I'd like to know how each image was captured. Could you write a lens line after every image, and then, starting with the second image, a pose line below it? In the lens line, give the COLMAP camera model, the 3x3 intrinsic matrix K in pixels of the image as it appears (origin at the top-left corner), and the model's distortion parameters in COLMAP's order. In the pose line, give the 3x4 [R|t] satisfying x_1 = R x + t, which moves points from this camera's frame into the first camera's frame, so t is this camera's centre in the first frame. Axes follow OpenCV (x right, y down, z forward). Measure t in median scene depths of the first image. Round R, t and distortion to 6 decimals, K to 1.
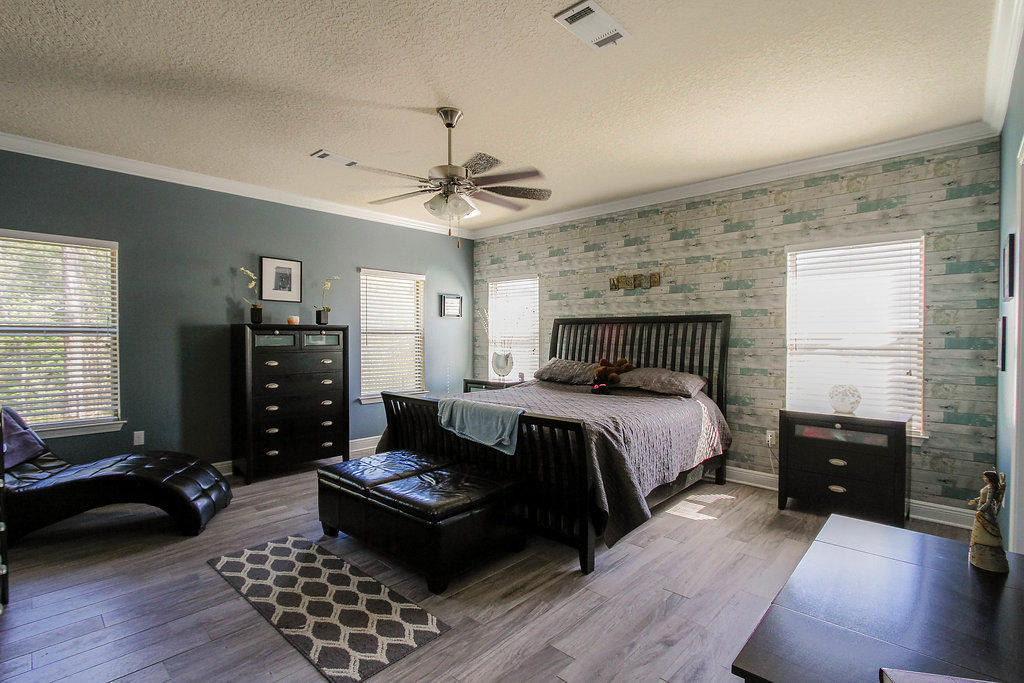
lens RADIAL K [[484.7, 0, 511.5], [0, 484.7, 347.0], [0, 0, 1]] dist [-0.015527, 0.000271]
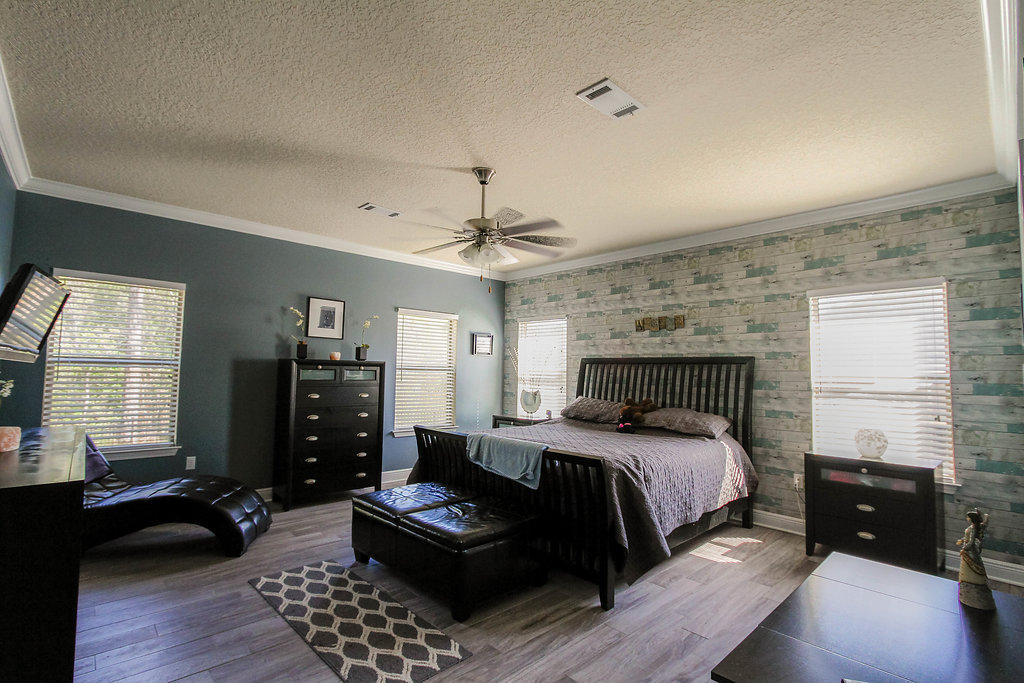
lens RADIAL K [[484.7, 0, 511.2], [0, 484.7, 342.0], [0, 0, 1]] dist [-0.015527, 0.000271]
pose [[0.997713, 0.012881, -0.066349, 0.011501], [-0.018508, 0.996217, -0.084901, -0.003306], [0.065004, 0.085935, 0.994178, -0.056015]]
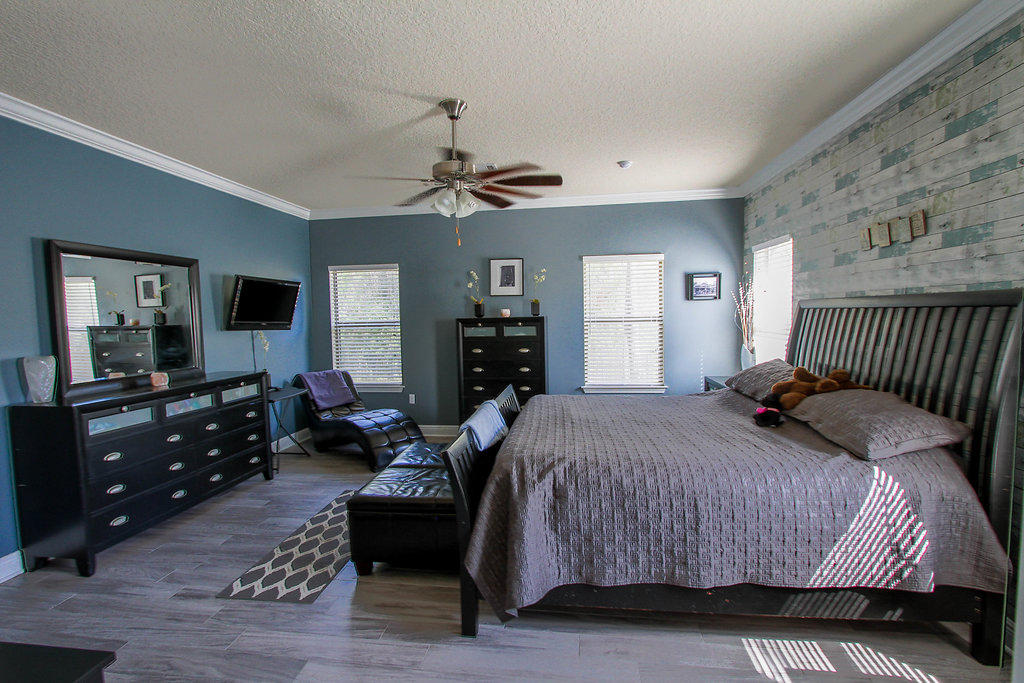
lens RADIAL K [[484.7, 0, 508.4], [0, 484.7, 346.4], [0, 0, 1]] dist [-0.015527, 0.000271]
pose [[0.572864, 0.041659, -0.818591, 0.640815], [0.003179, 0.998587, 0.053044, -0.048917], [0.819644, -0.032989, 0.571922, 0.458766]]
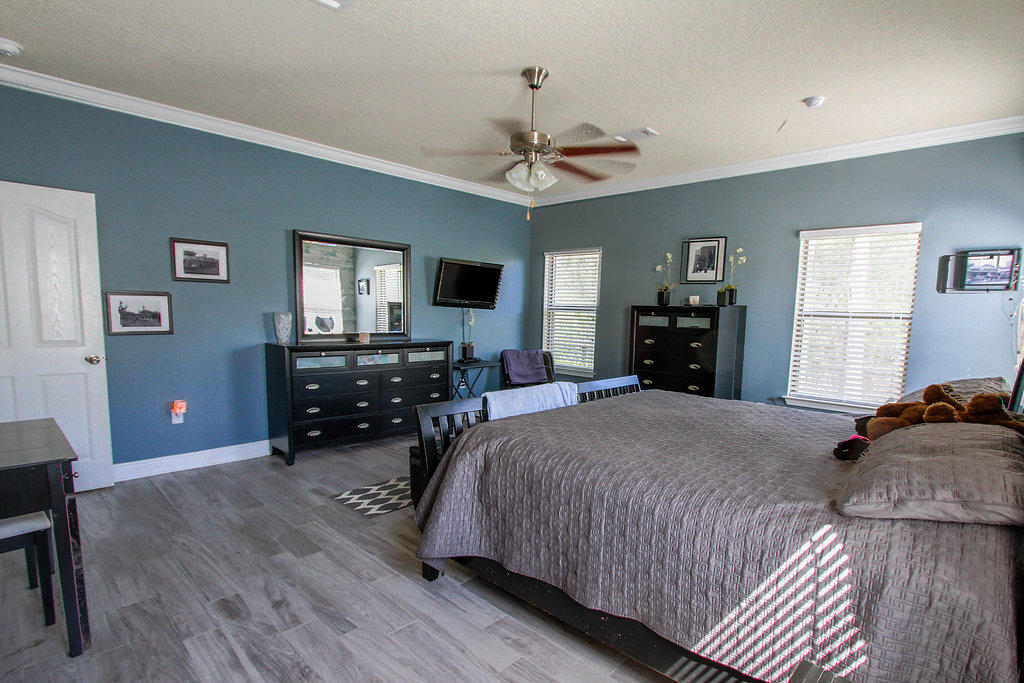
lens RADIAL K [[509.2, 0, 535.5], [0, 509.2, 369.7], [0, 0, 1]] dist [-0.006220, -0.001108]
pose [[0.006049, 0.116379, -0.993186, 0.794187], [-0.048583, 0.992066, 0.115952, -0.026144], [0.998801, 0.047551, 0.011655, 0.883612]]
